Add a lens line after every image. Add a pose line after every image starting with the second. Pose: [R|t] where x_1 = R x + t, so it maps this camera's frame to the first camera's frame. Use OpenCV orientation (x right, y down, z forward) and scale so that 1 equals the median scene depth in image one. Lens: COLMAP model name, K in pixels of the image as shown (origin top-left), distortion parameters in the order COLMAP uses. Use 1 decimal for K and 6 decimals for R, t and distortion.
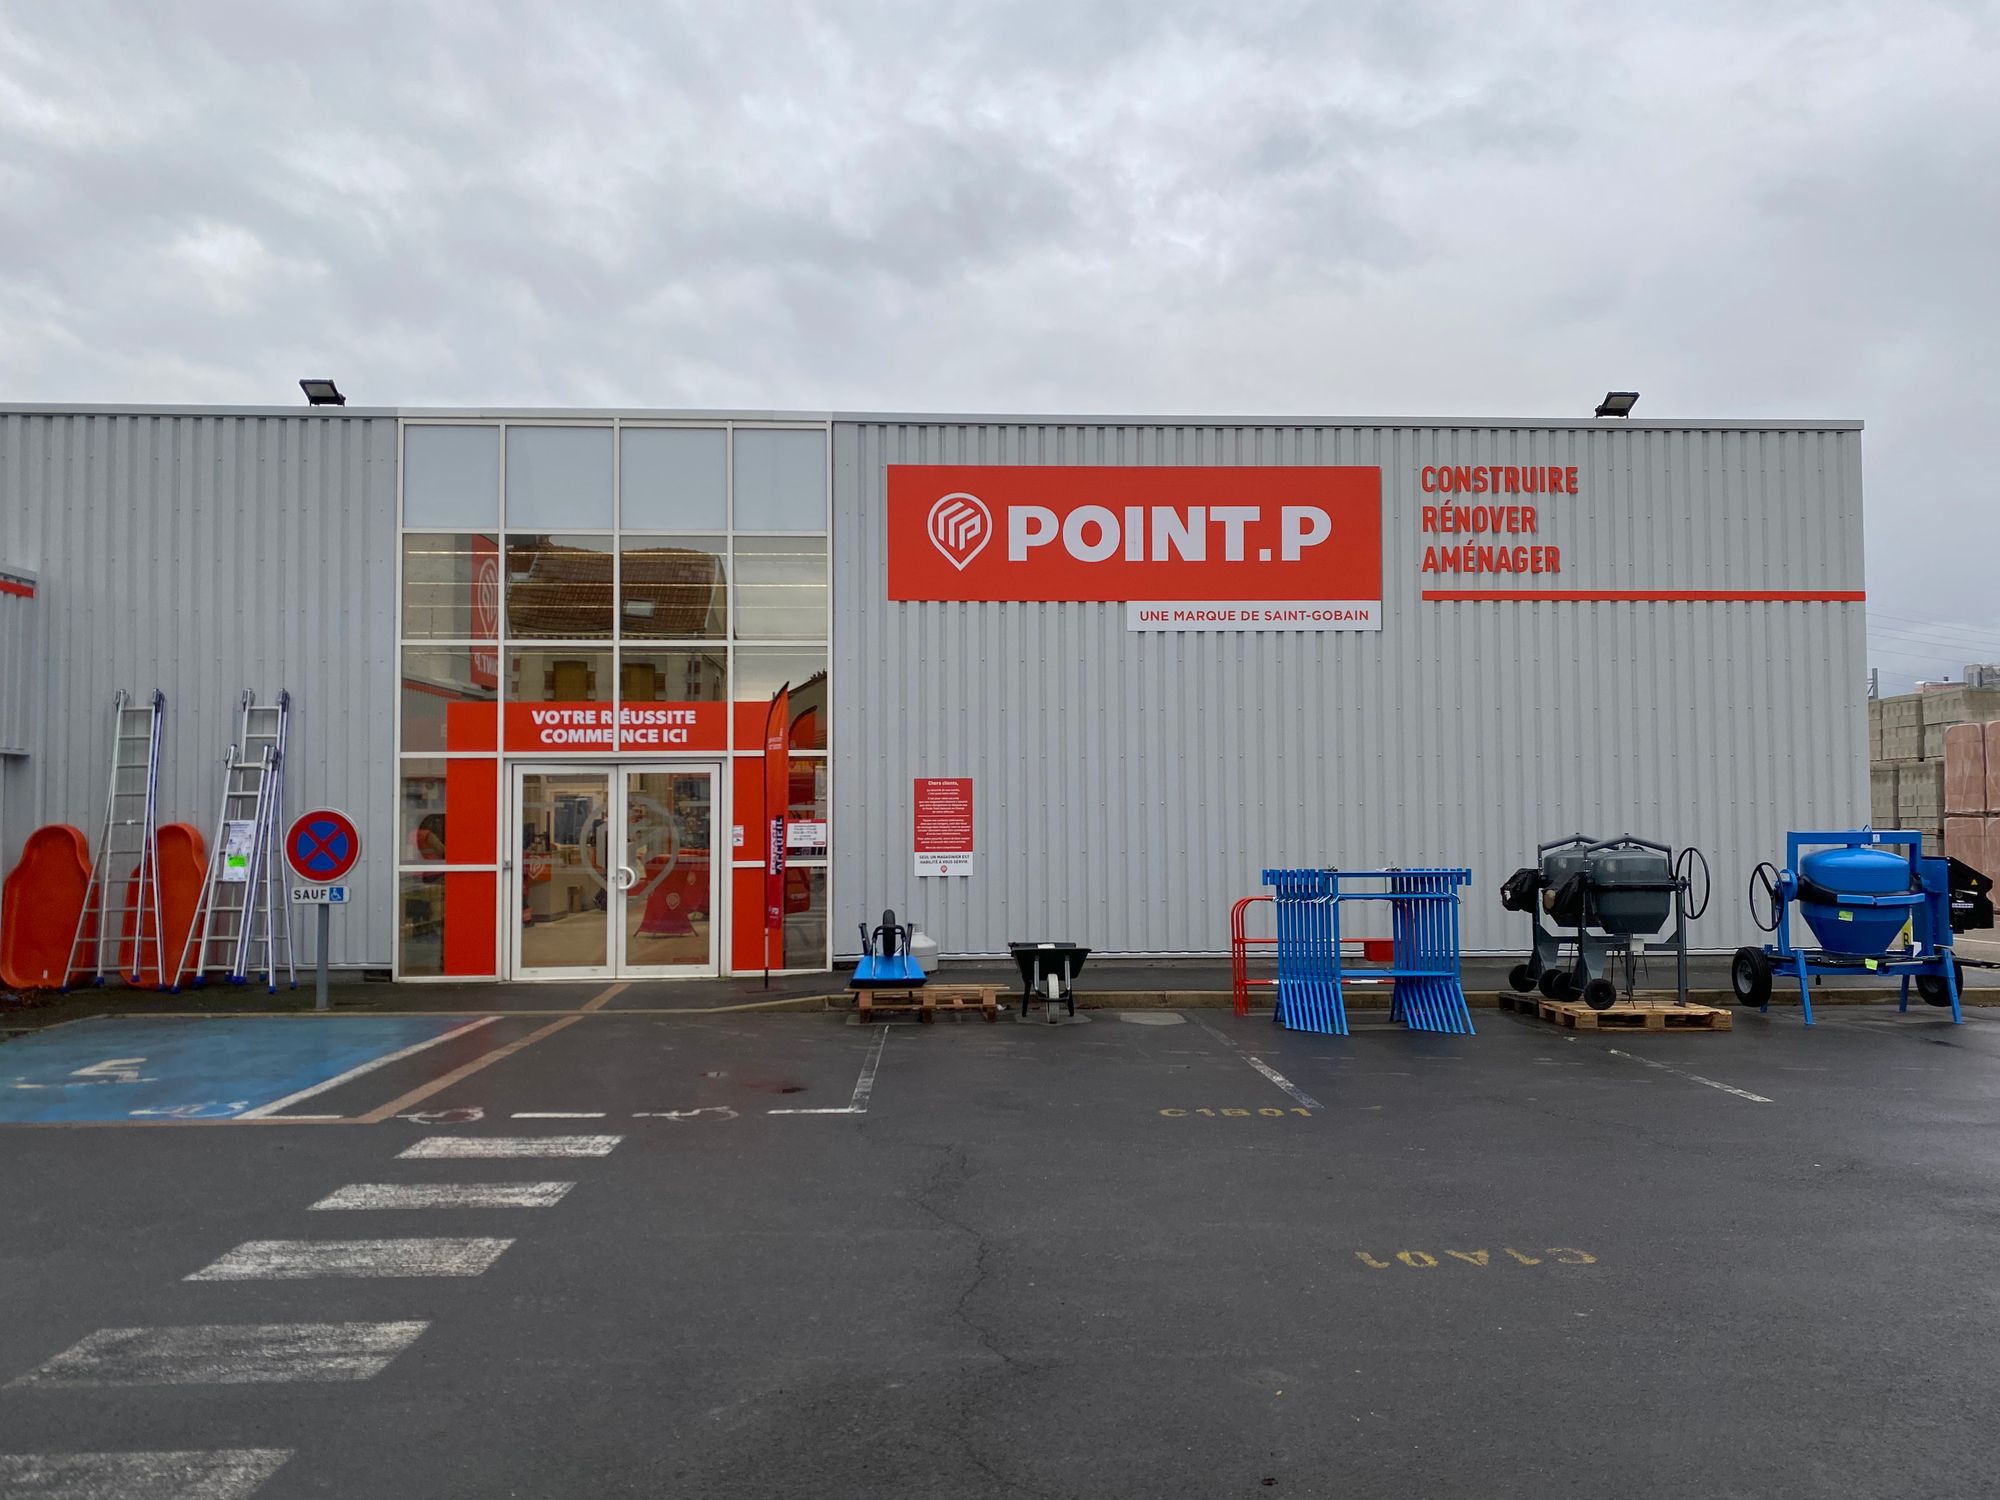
lens RADIAL K [[1528.1, 0, 1004.9], [0, 1528.1, 752.1], [0, 0, 1]] dist [0.013996, 0.008890]
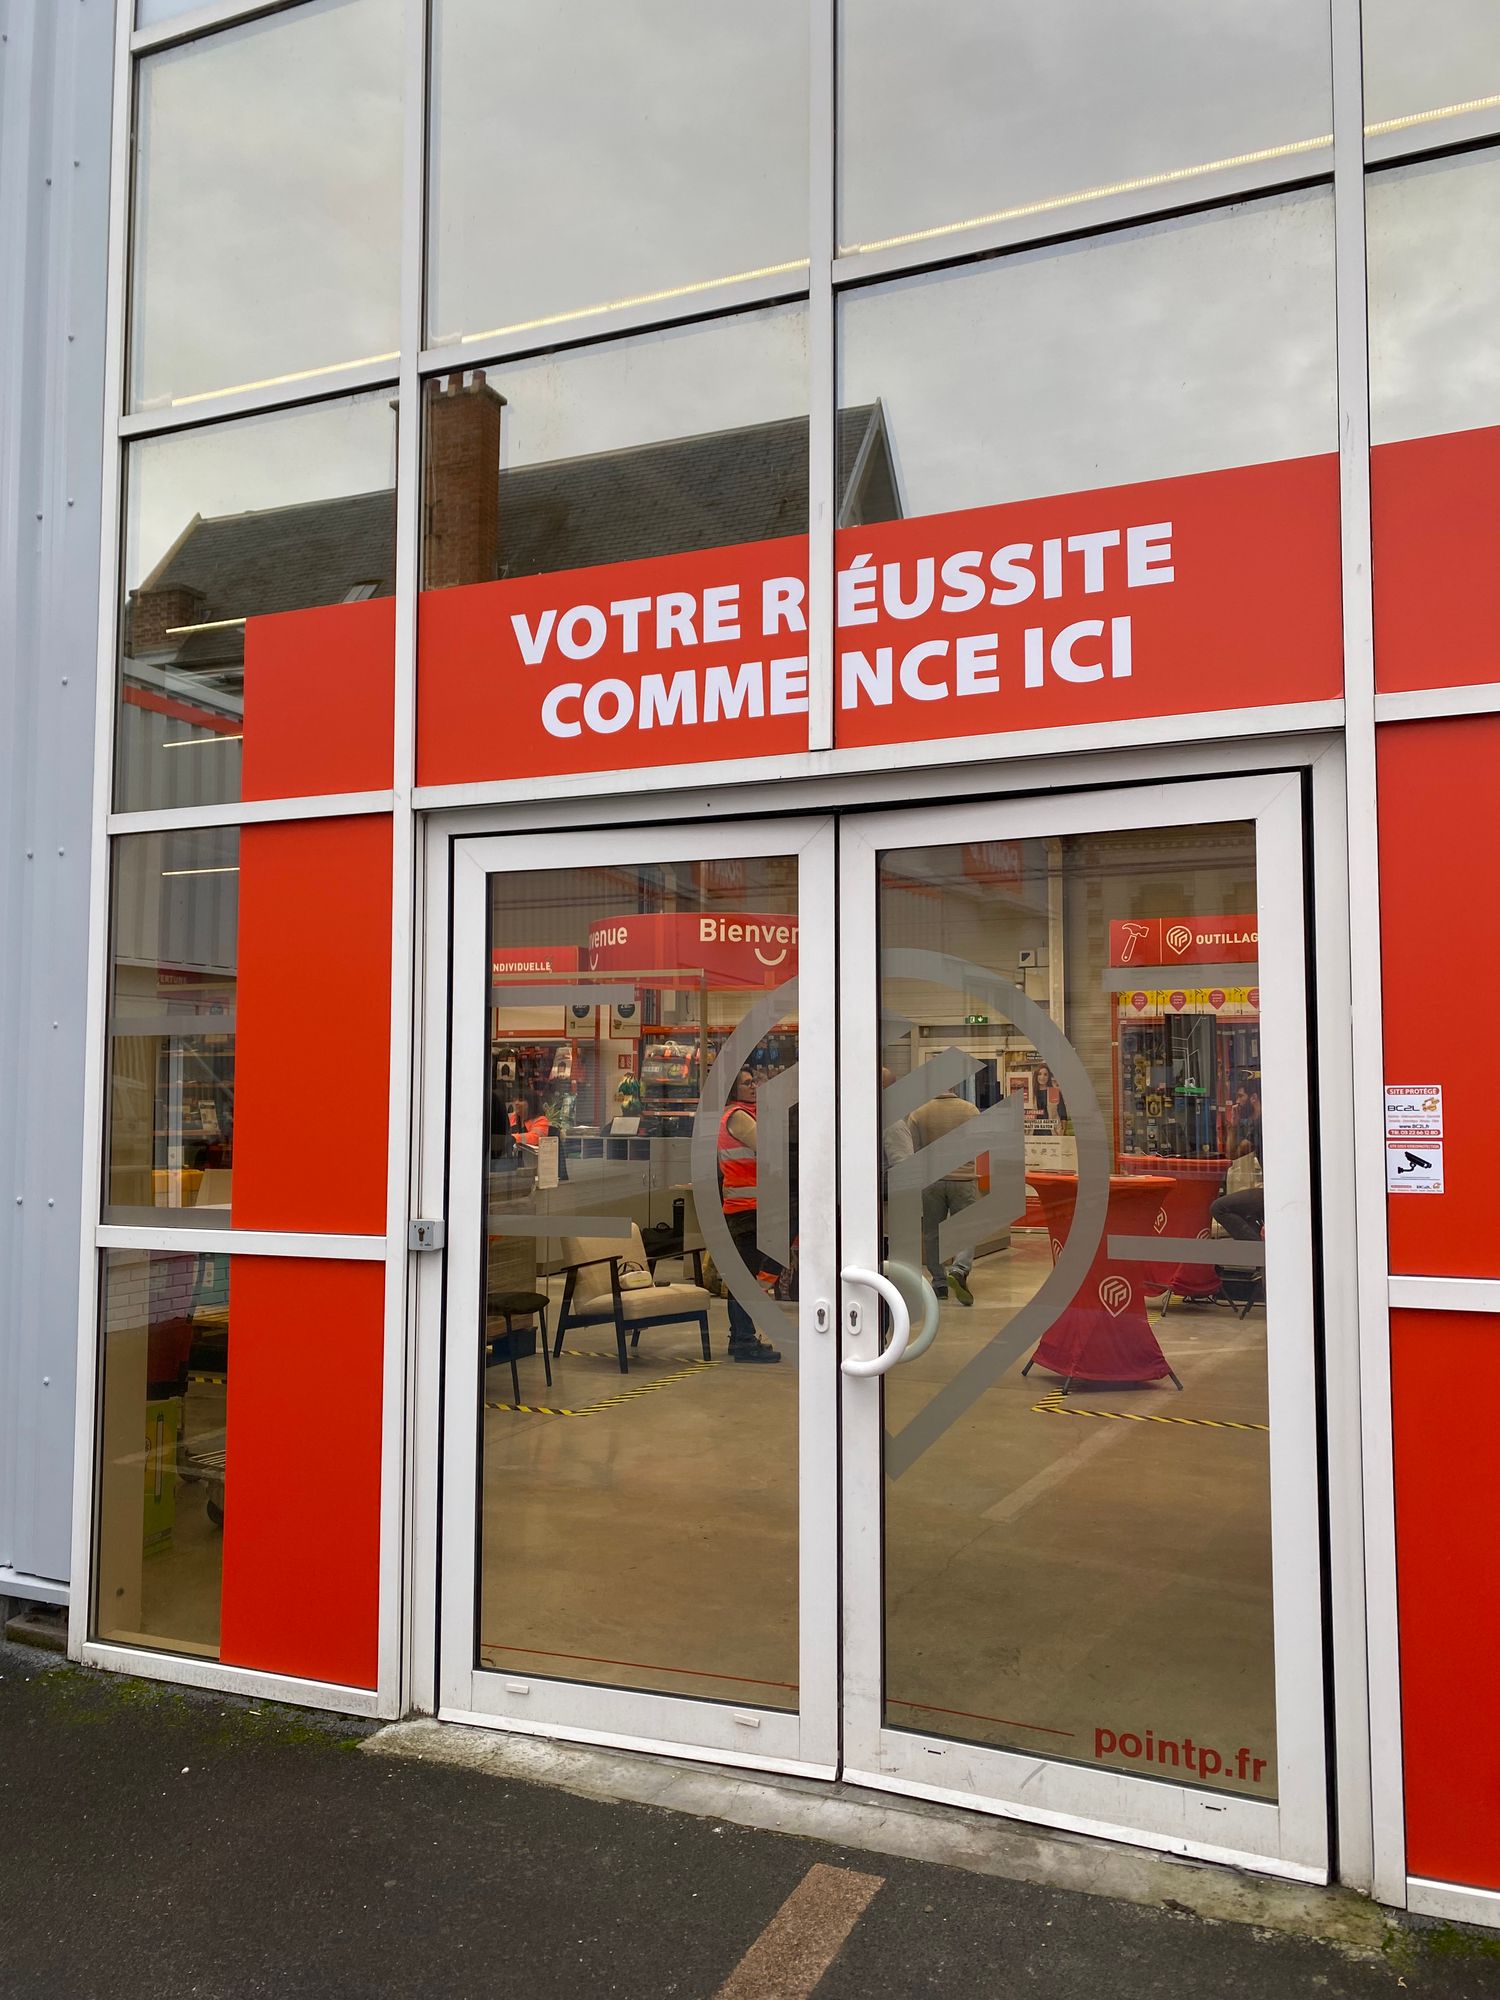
lens RADIAL K [[1528.1, 0, 756.3], [0, 1528.1, 990.2], [0, 0, 1]] dist [0.013996, 0.008890]
pose [[0.848300, -0.022630, -0.529031, -0.144488], [0.020094, 0.999742, -0.010544, 0.036836], [0.529134, -0.001686, 0.848537, 0.804861]]
